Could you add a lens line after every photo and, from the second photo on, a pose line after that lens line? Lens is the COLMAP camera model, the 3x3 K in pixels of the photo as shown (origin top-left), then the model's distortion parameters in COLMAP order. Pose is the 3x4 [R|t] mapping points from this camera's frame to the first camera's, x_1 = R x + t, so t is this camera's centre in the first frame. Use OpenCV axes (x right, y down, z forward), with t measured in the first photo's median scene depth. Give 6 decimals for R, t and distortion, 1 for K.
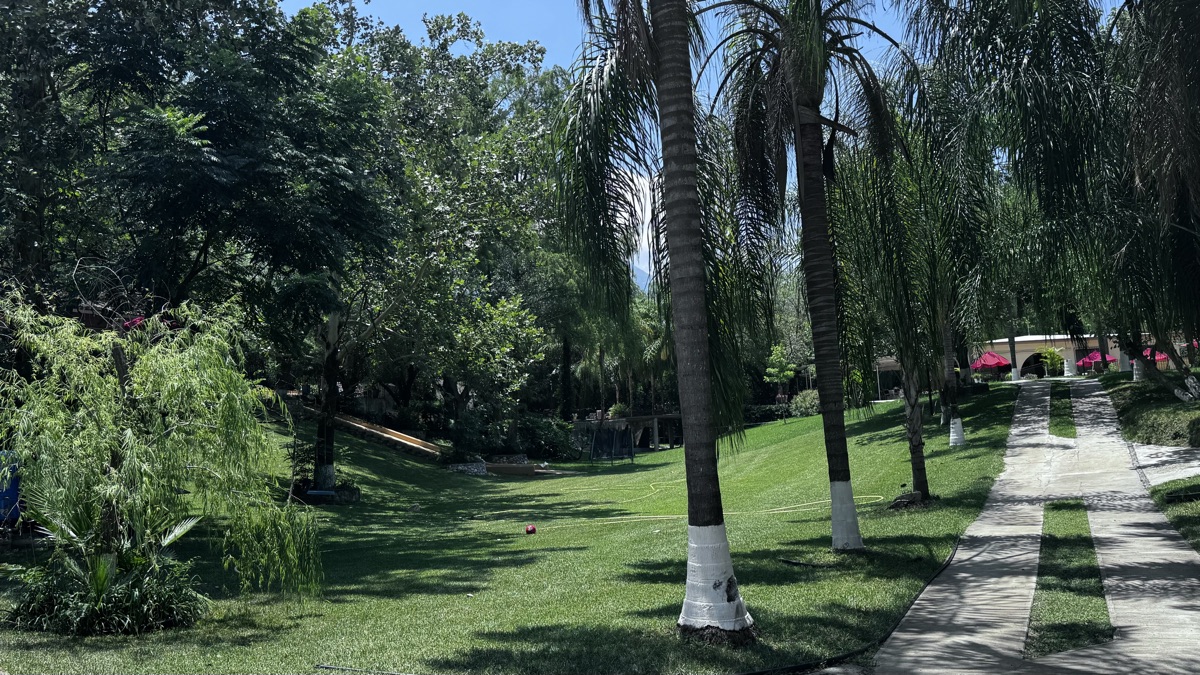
lens RADIAL K [[899.4, 0, 600.0], [0, 899.4, 337.5], [0, 0, 1]] dist [0.036166, -0.000698]
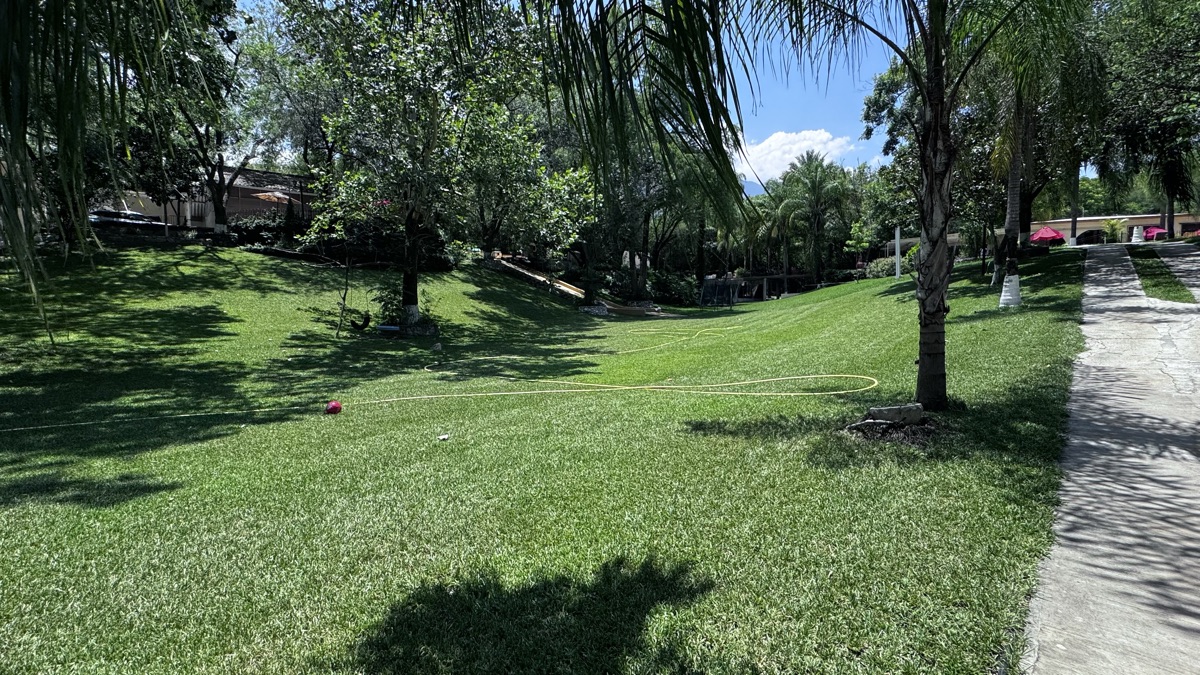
lens RADIAL K [[535.2, 0, 600.0], [0, 535.2, 337.5], [0, 0, 1]] dist [0.001136, -0.000029]
pose [[0.962734, 0.047647, -0.266220, 0.145669], [0.006384, 0.980081, 0.198495, 0.040888], [0.270375, -0.192797, 0.943253, 0.379218]]
